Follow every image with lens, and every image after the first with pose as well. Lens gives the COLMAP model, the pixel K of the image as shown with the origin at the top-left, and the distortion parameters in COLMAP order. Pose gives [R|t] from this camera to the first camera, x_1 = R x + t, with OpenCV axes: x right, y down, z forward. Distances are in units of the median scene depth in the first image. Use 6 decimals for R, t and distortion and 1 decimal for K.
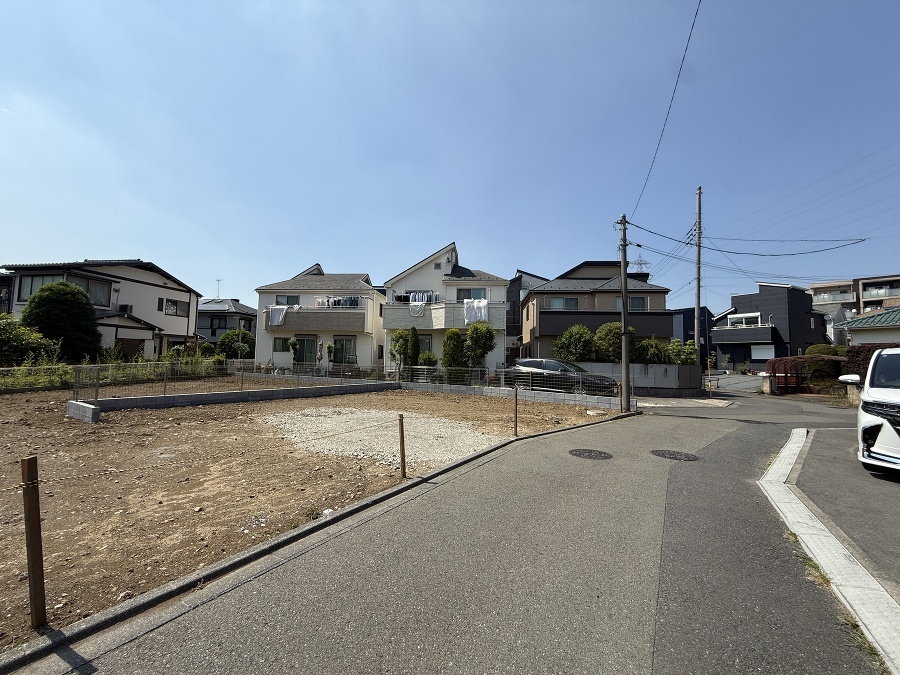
lens RADIAL K [[359.0, 0, 448.4], [0, 359.0, 337.4], [0, 0, 1]] dist [-0.000228, 0.000266]
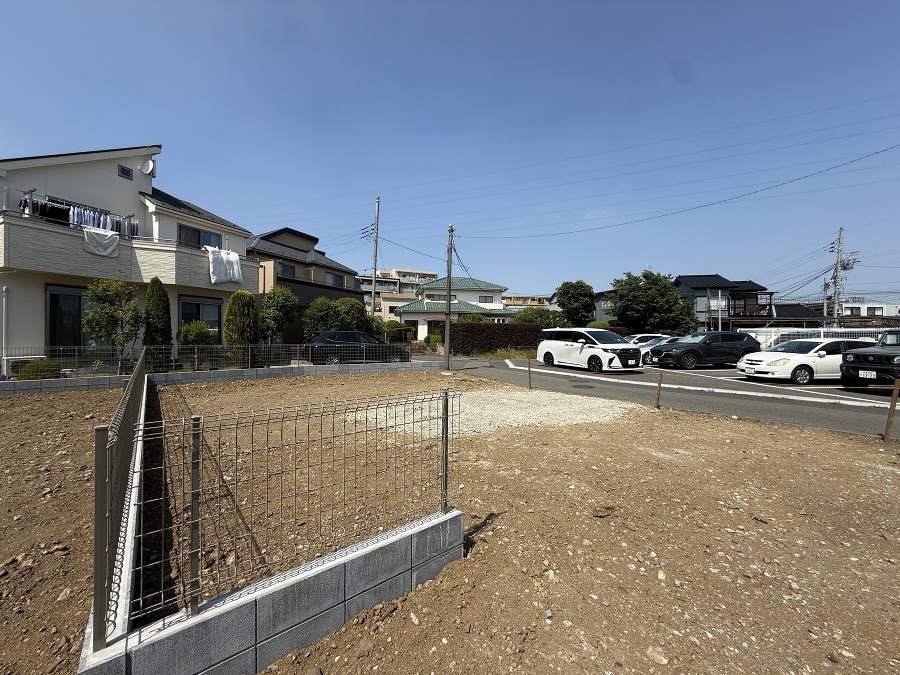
lens RADIAL K [[359.0, 0, 448.5], [0, 359.0, 337.2], [0, 0, 1]] dist [-0.000228, 0.000266]
pose [[0.308061, -0.024292, 0.951057, -0.441860], [-0.062058, 0.997032, 0.045568, 0.008407], [-0.949341, -0.073059, 0.305639, 0.314865]]
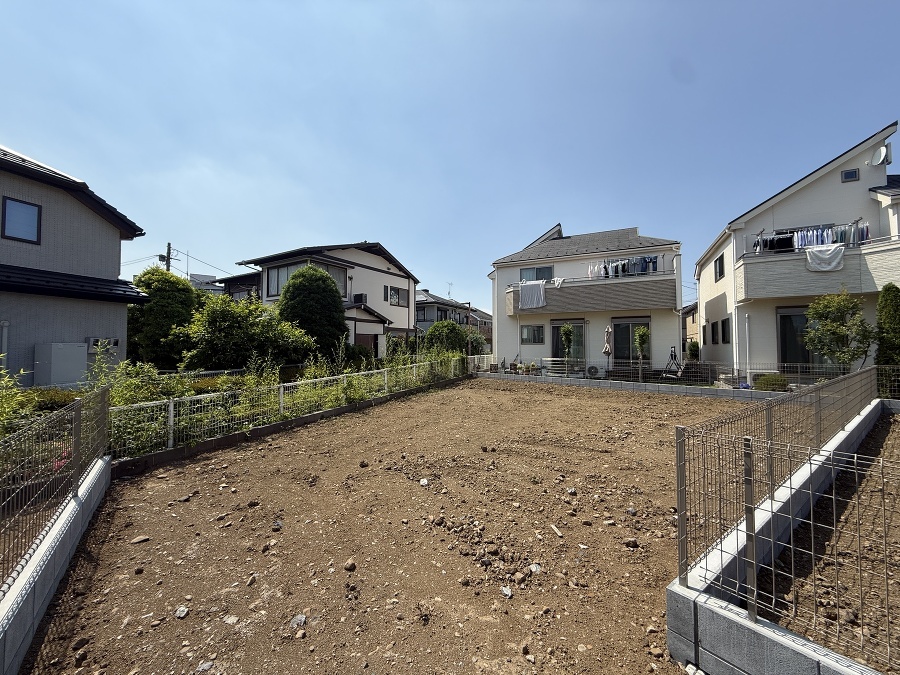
lens RADIAL K [[359.0, 0, 448.0], [0, 359.0, 336.8], [0, 0, 1]] dist [-0.000228, 0.000266]
pose [[0.934793, -0.036777, -0.353285, -0.423746], [0.045955, 0.998788, 0.017624, 0.004203], [0.352209, -0.032710, 0.935350, 0.288132]]
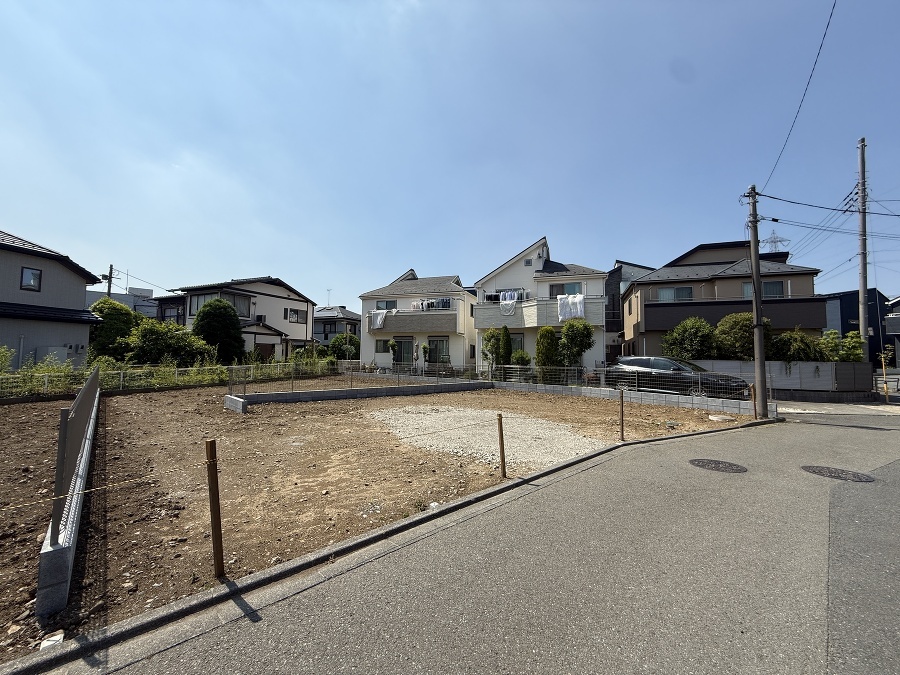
lens RADIAL K [[359.0, 0, 448.2], [0, 359.0, 337.2], [0, 0, 1]] dist [-0.000228, 0.000266]
pose [[0.968599, -0.024638, -0.247404, -0.003772], [0.025022, 0.999686, -0.001593, -0.000185], [0.247365, -0.004647, 0.968911, -0.000664]]
